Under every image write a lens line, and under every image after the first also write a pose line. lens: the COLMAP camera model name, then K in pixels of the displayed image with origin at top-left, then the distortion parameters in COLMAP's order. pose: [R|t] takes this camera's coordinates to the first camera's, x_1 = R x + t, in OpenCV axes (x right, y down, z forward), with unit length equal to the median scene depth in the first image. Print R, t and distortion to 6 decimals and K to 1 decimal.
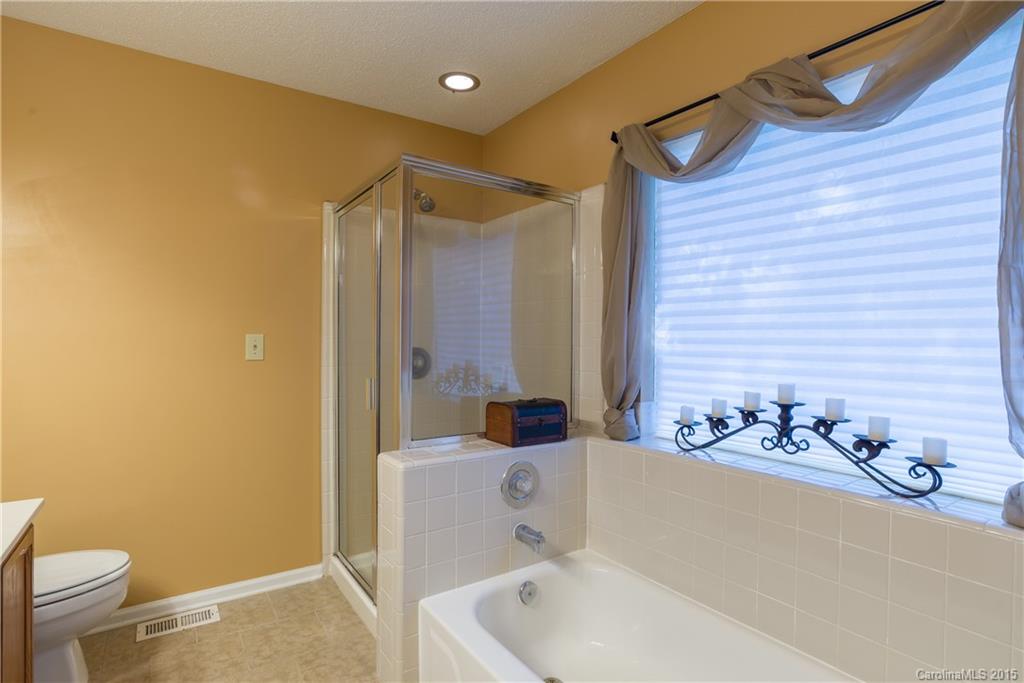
lens RADIAL K [[535.9, 0, 521.9], [0, 535.9, 339.4], [0, 0, 1]] dist [-0.038570, 0.014275]
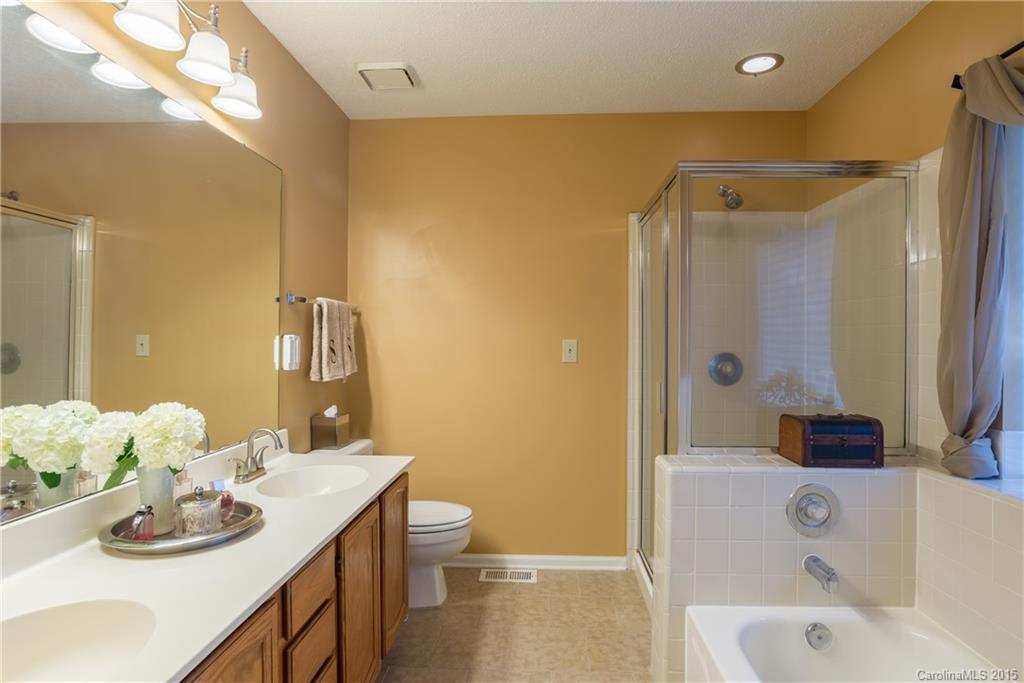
lens RADIAL K [[571.2, 0, 509.3], [0, 571.2, 339.5], [0, 0, 1]] dist [-0.036421, 0.018771]
pose [[0.782937, -0.002630, -0.622095, 0.173111], [0.000253, 0.999992, -0.003909, -0.005610], [0.622101, 0.002903, 0.782932, -0.035859]]
